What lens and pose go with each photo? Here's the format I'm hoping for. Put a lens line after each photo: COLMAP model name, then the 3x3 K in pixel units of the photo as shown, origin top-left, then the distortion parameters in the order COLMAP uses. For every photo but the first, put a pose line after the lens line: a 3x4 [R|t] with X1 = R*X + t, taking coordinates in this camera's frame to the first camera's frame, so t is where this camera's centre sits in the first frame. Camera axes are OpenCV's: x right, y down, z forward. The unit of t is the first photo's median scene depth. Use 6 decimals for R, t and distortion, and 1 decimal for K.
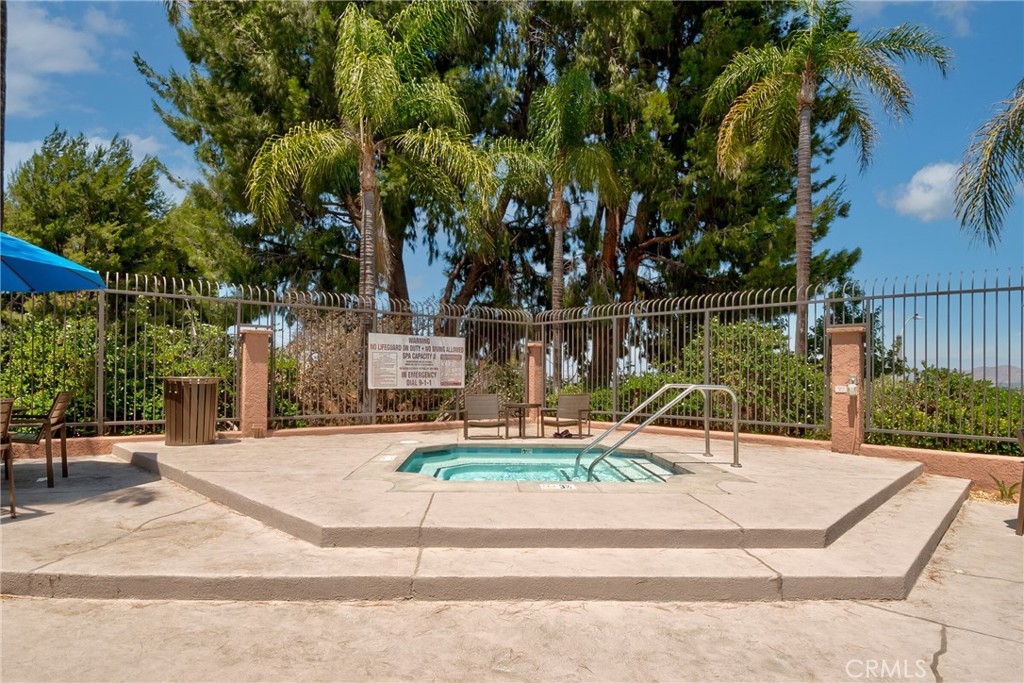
lens RADIAL K [[564.4, 0, 509.7], [0, 564.4, 360.2], [0, 0, 1]] dist [-0.000116, -0.000203]
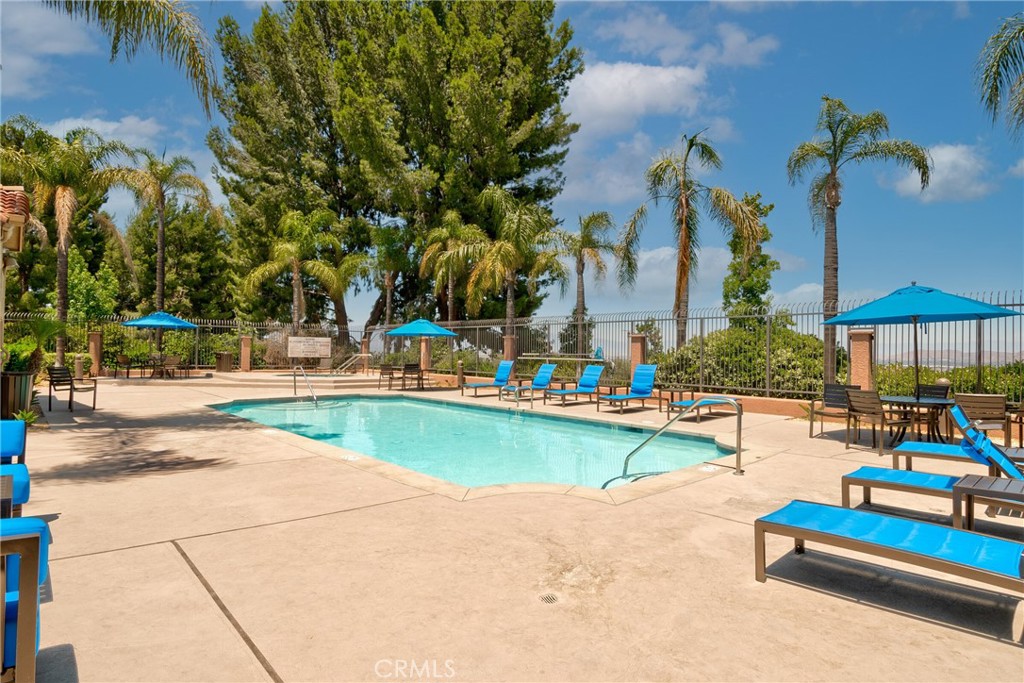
lens RADIAL K [[539.7, 0, 512.0], [0, 539.7, 341.5], [0, 0, 1]] dist [0.026552, 0.000034]
pose [[0.996756, 0.002008, -0.080458, 0.791755], [-0.002739, 0.999956, -0.008978, -0.003017], [0.080437, 0.009169, 0.996718, -1.172881]]
